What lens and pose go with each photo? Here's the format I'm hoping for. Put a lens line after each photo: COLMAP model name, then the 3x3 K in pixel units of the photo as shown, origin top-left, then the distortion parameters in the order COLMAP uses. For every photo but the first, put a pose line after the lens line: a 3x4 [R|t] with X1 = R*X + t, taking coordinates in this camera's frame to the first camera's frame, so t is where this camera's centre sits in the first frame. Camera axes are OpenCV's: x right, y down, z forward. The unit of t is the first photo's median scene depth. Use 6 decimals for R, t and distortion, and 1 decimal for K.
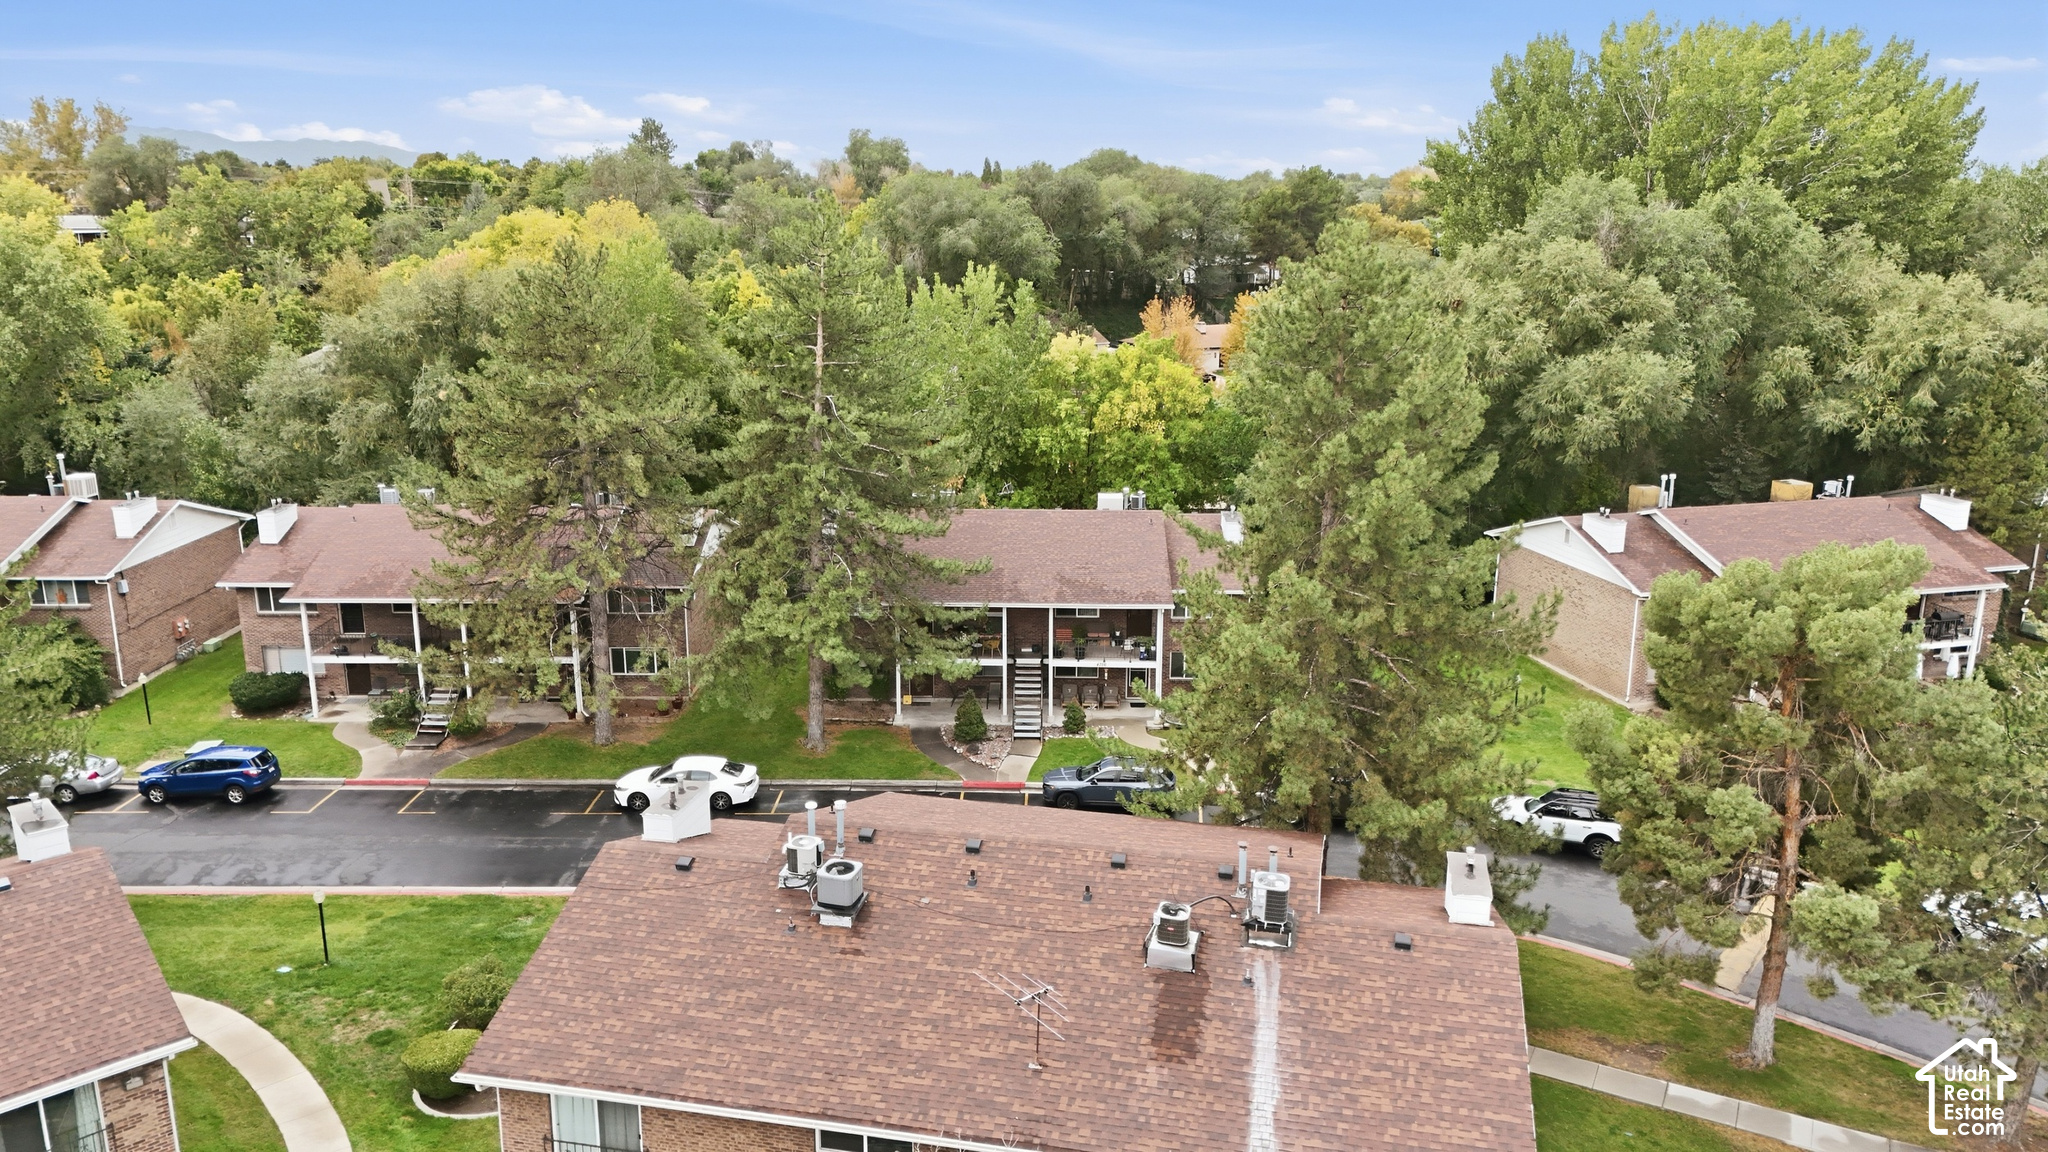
lens RADIAL K [[1473.5, 0, 1034.0], [0, 1473.5, 581.5], [0, 0, 1]] dist [-0.008570, -0.004032]
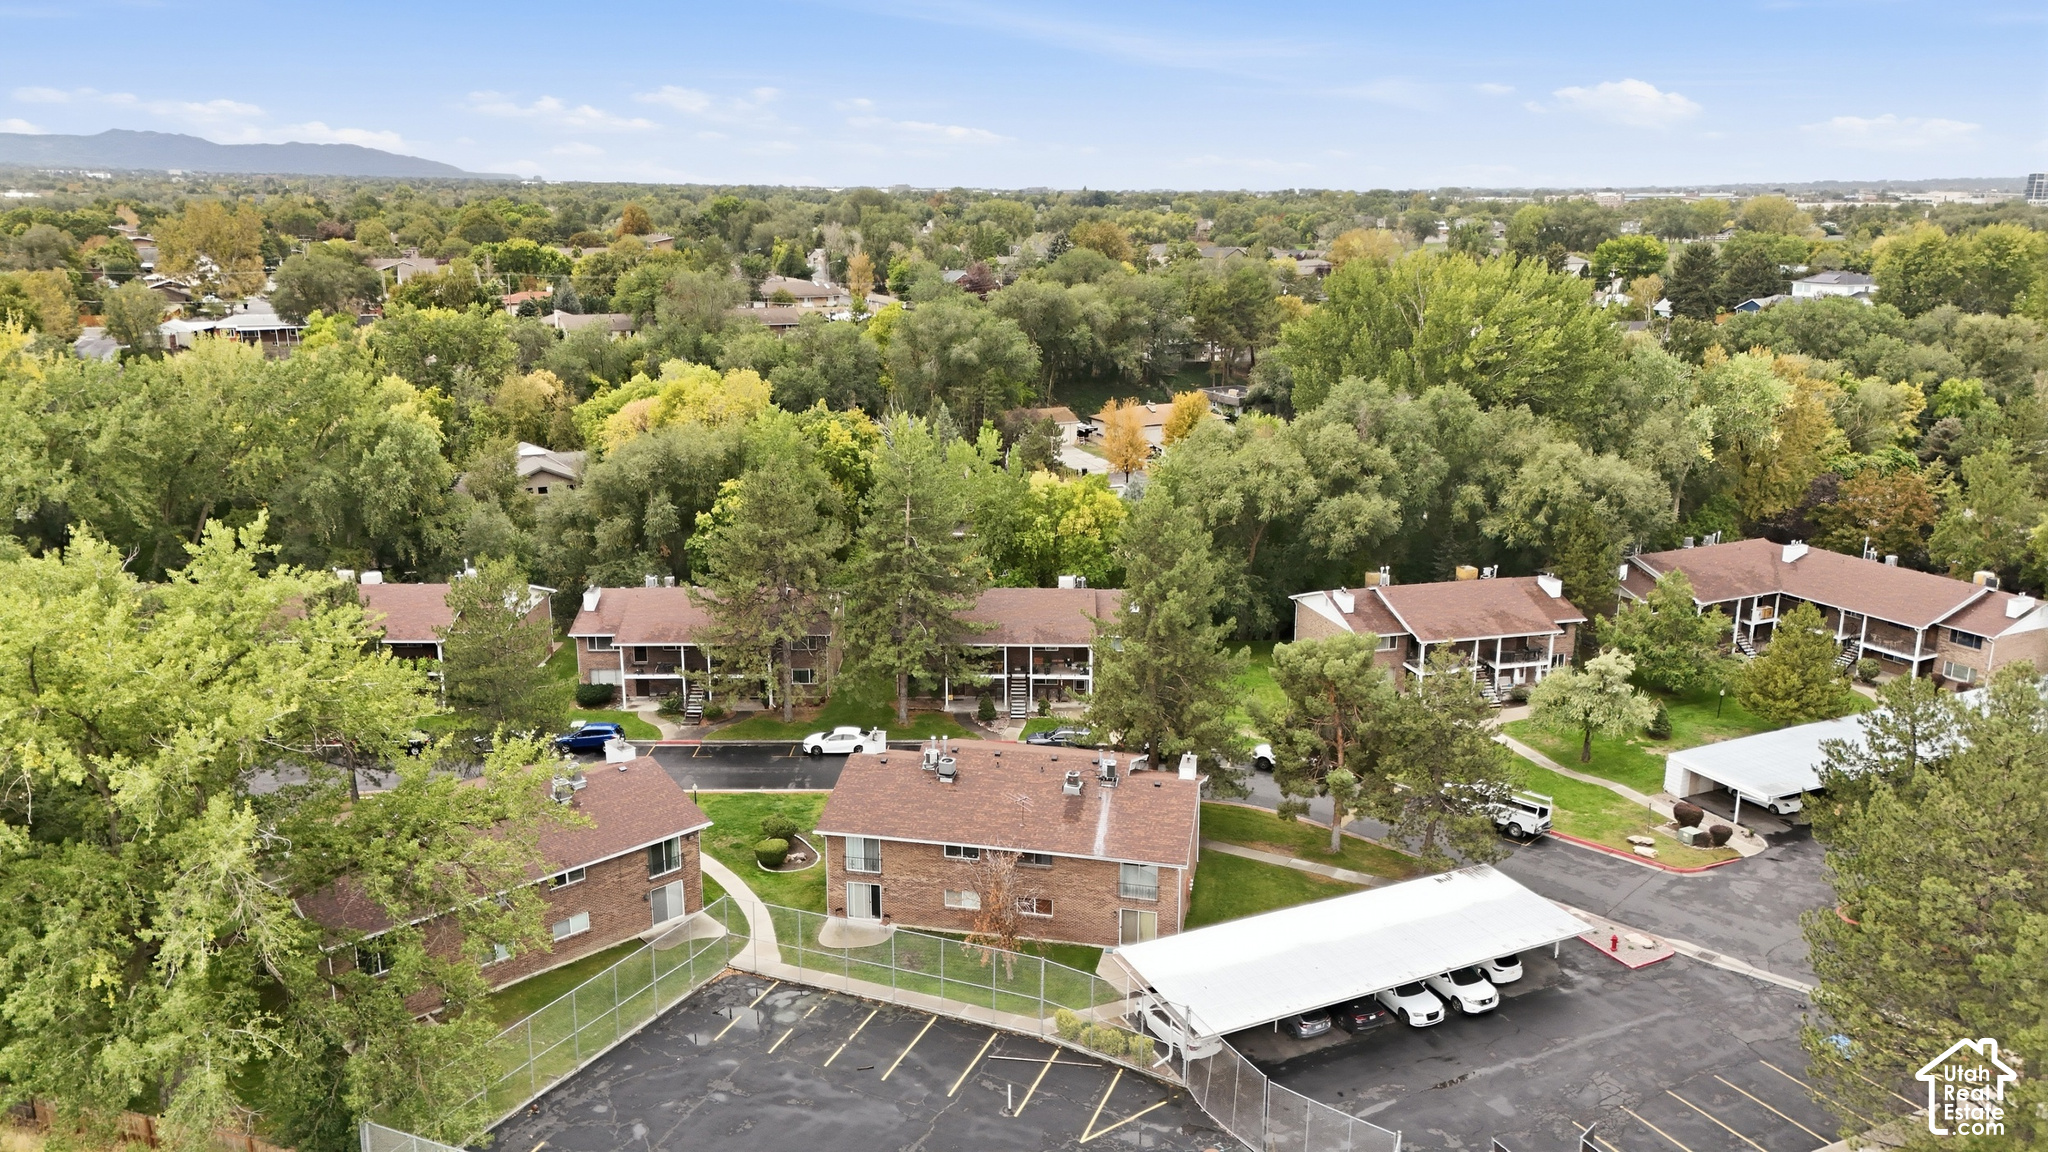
lens RADIAL K [[1377.9, 0, 1024.0], [0, 1377.9, 576.0], [0, 0, 1]] dist [0.004612, 0.000439]
pose [[0.999991, -0.004081, 0.000923, 0.001629], [0.004090, 0.999942, -0.009956, -0.051058], [-0.000882, 0.009960, 0.999950, -0.687265]]
